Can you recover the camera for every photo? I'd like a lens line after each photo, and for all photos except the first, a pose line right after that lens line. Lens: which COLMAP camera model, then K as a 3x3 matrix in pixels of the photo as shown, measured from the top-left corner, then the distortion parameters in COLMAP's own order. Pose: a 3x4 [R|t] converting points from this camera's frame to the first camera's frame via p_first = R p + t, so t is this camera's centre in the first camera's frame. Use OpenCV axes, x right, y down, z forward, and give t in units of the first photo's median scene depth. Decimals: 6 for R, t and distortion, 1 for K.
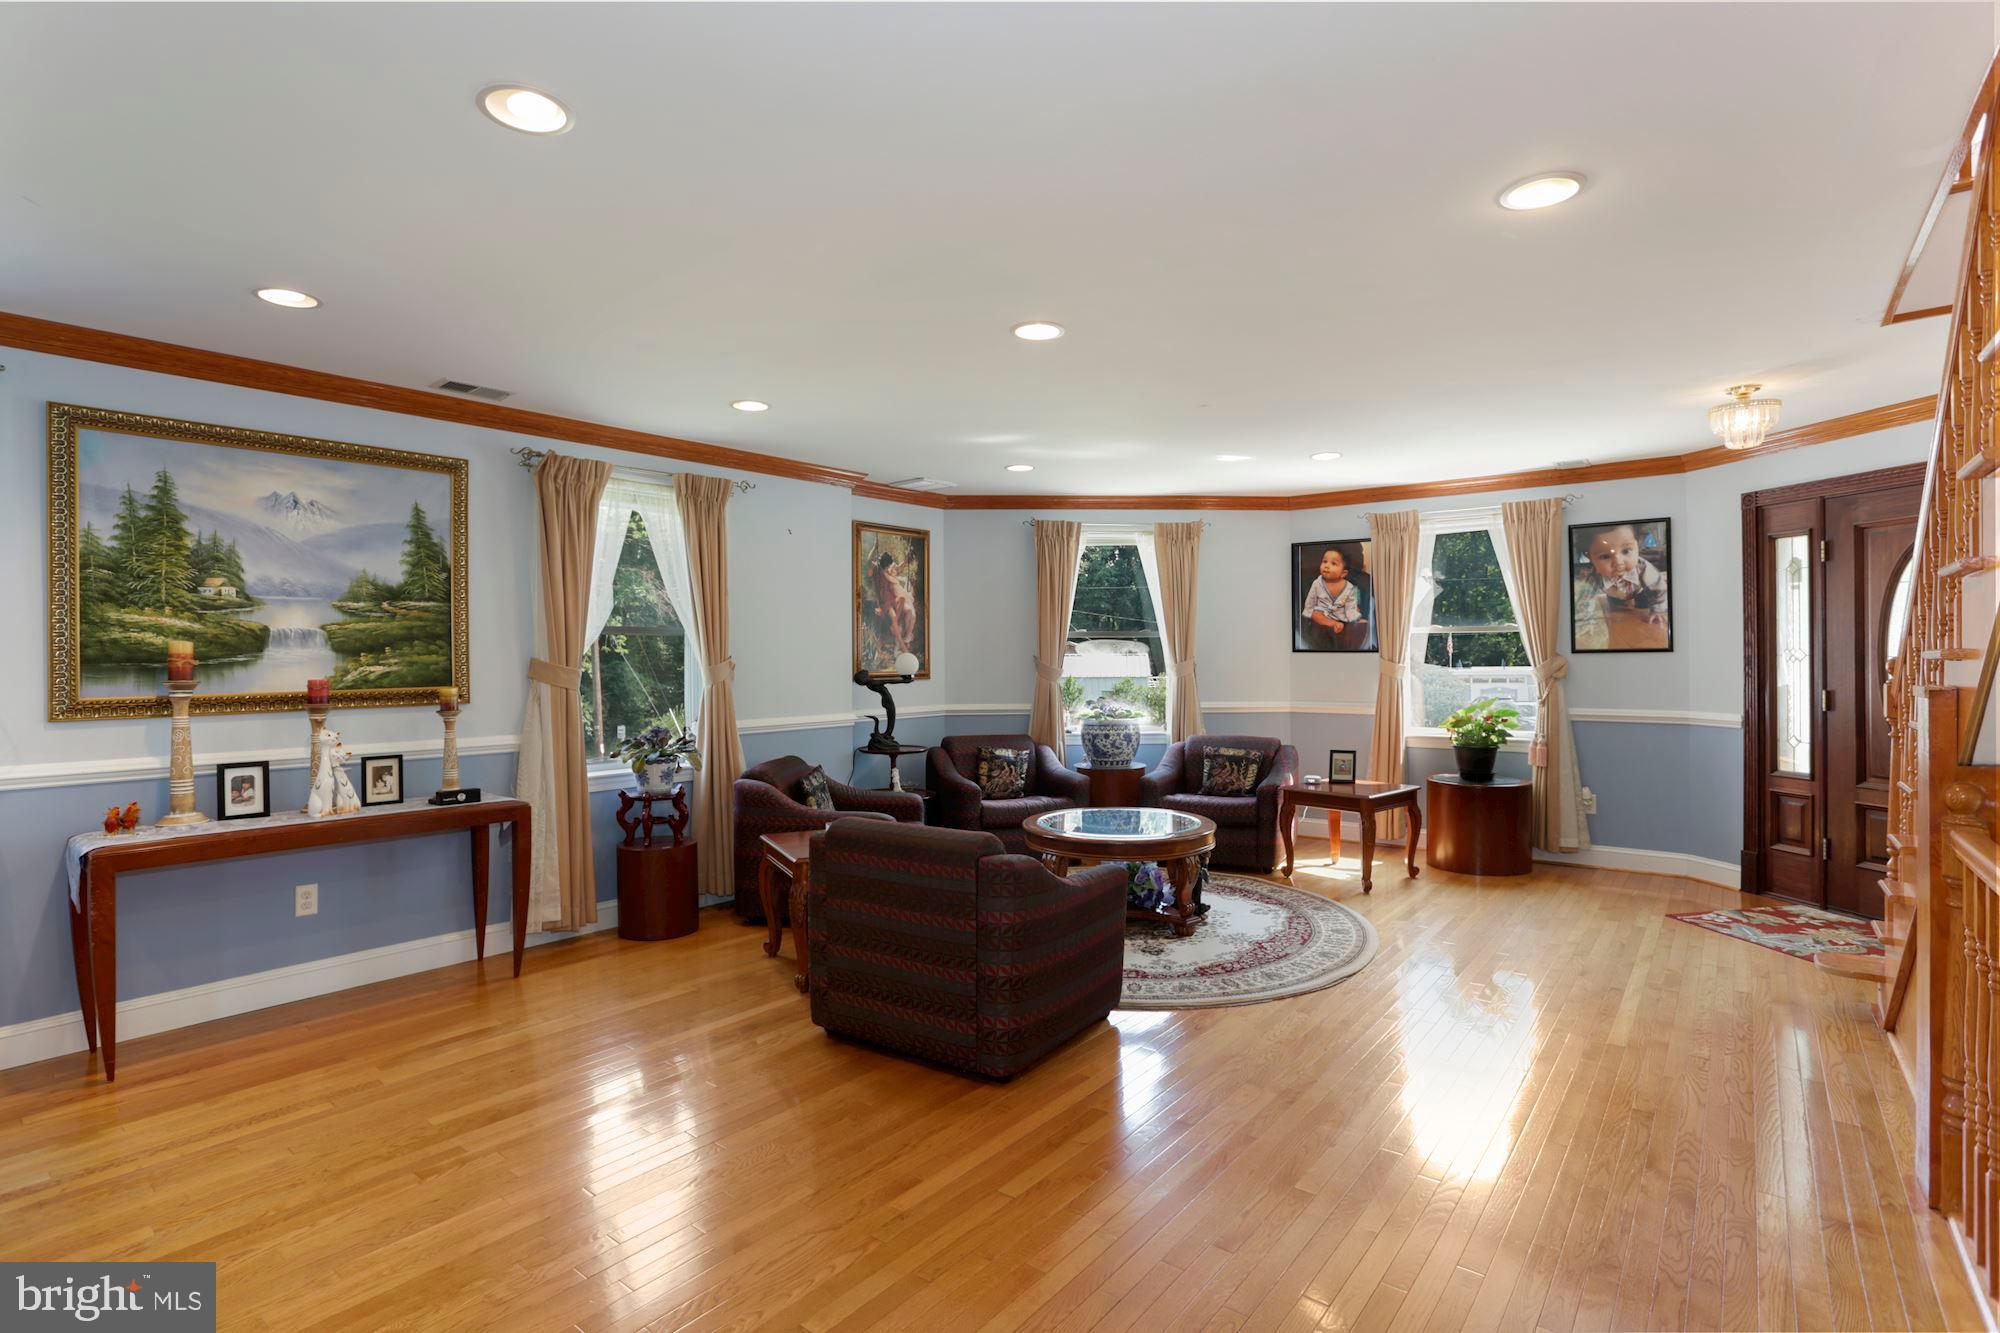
lens RADIAL K [[957.2, 0, 999.4], [0, 957.2, 660.4], [0, 0, 1]] dist [-0.033252, 0.000130]
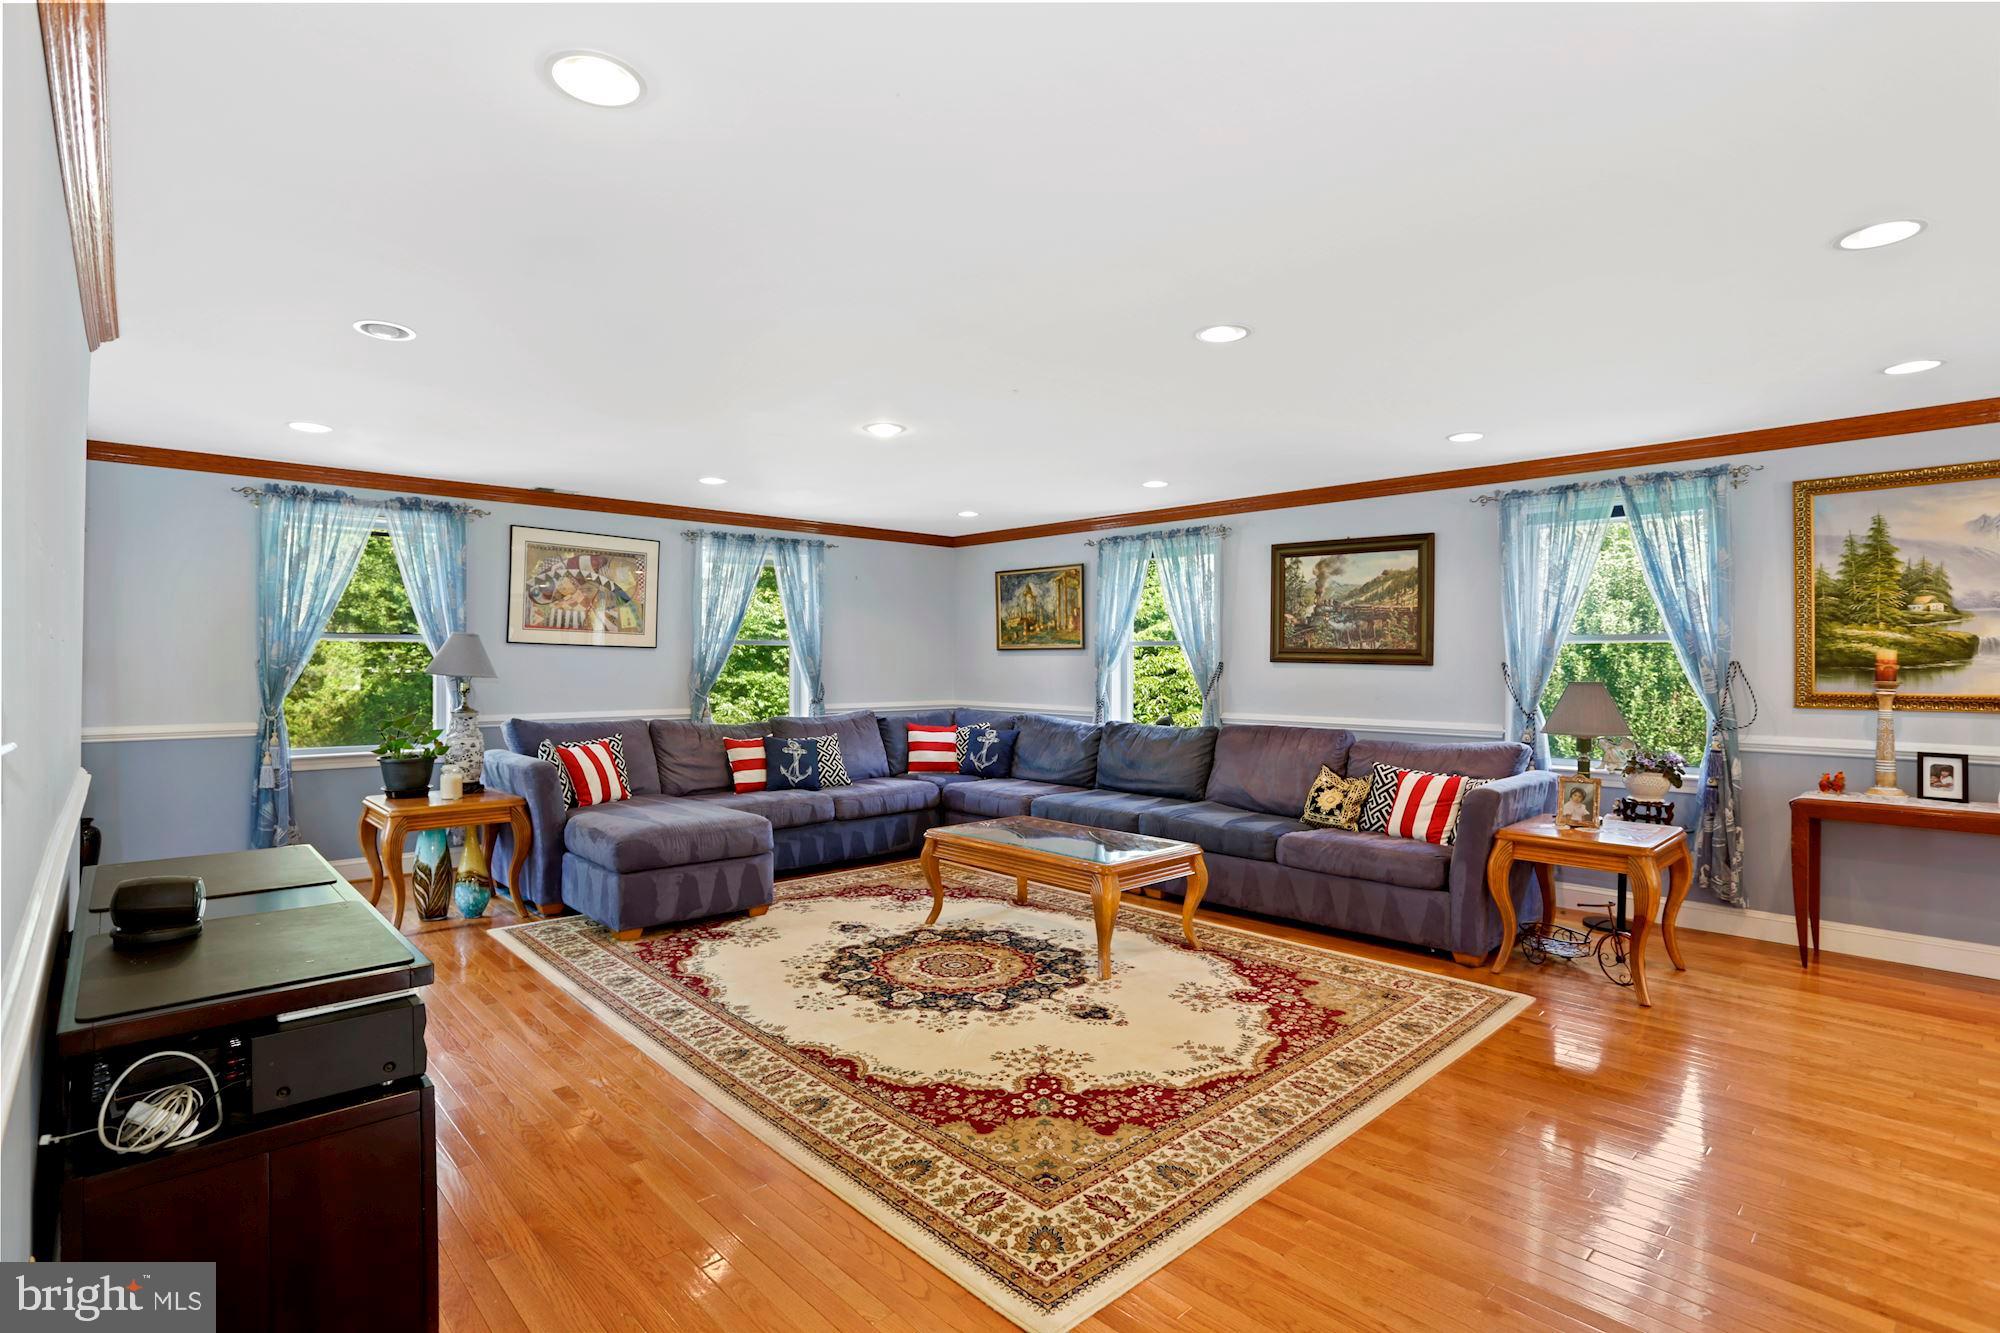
lens RADIAL K [[957.2, 0, 999.9], [0, 957.2, 660.7], [0, 0, 1]] dist [-0.033252, 0.000130]
pose [[-0.148774, 0.000350, -0.988871, 0.527089], [-0.010307, 0.999945, 0.001904, 0.003998], [0.988818, 0.010476, -0.148762, 0.009889]]
